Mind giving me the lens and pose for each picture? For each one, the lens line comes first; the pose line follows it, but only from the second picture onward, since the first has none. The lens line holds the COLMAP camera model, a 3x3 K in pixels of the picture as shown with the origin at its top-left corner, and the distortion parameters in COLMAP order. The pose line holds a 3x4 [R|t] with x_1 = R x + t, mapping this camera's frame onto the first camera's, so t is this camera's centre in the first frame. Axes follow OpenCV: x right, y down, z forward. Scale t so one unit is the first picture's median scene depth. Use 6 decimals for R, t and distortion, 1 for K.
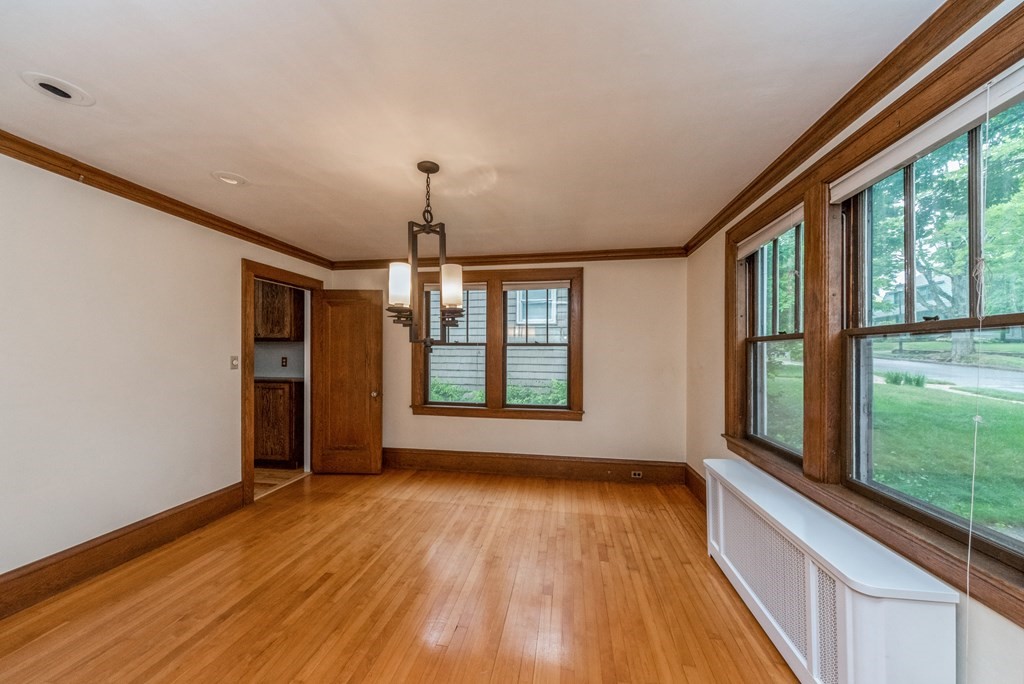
lens RADIAL K [[355.9, 0, 519.2], [0, 355.9, 347.4], [0, 0, 1]] dist [0.000097, -0.000031]
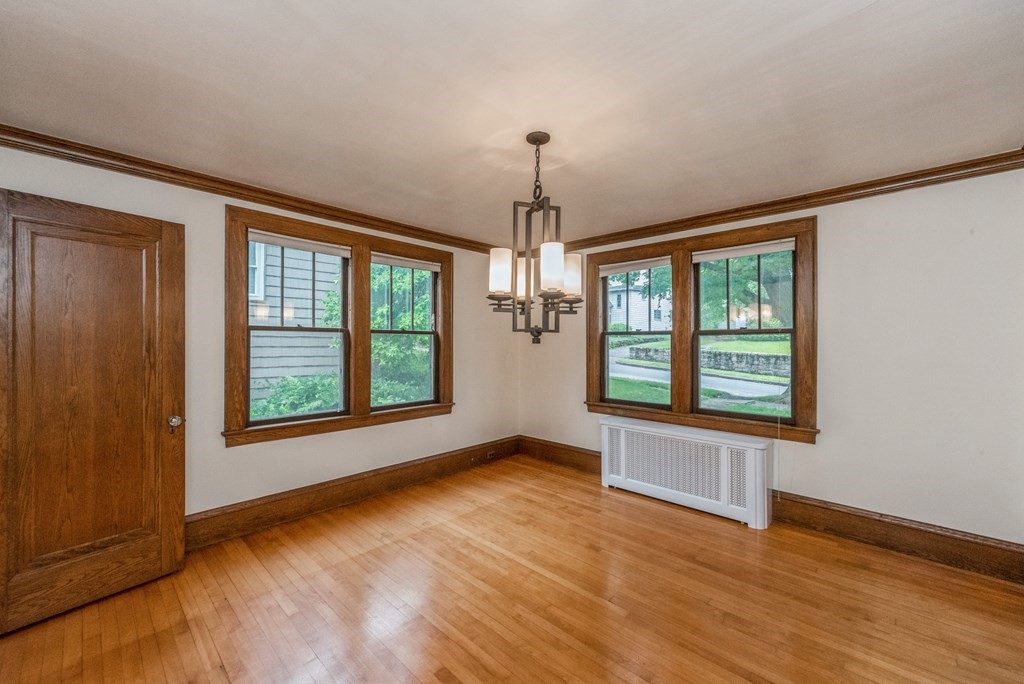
lens RADIAL K [[401.8, 0, 512.1], [0, 401.8, 338.6], [0, 0, 1]] dist [0.001873, 0.000181]
pose [[0.573221, 0.002846, 0.819396, -0.603241], [-0.013501, 0.999891, 0.005972, -0.000106], [-0.819290, -0.014486, 0.573197, 0.254766]]
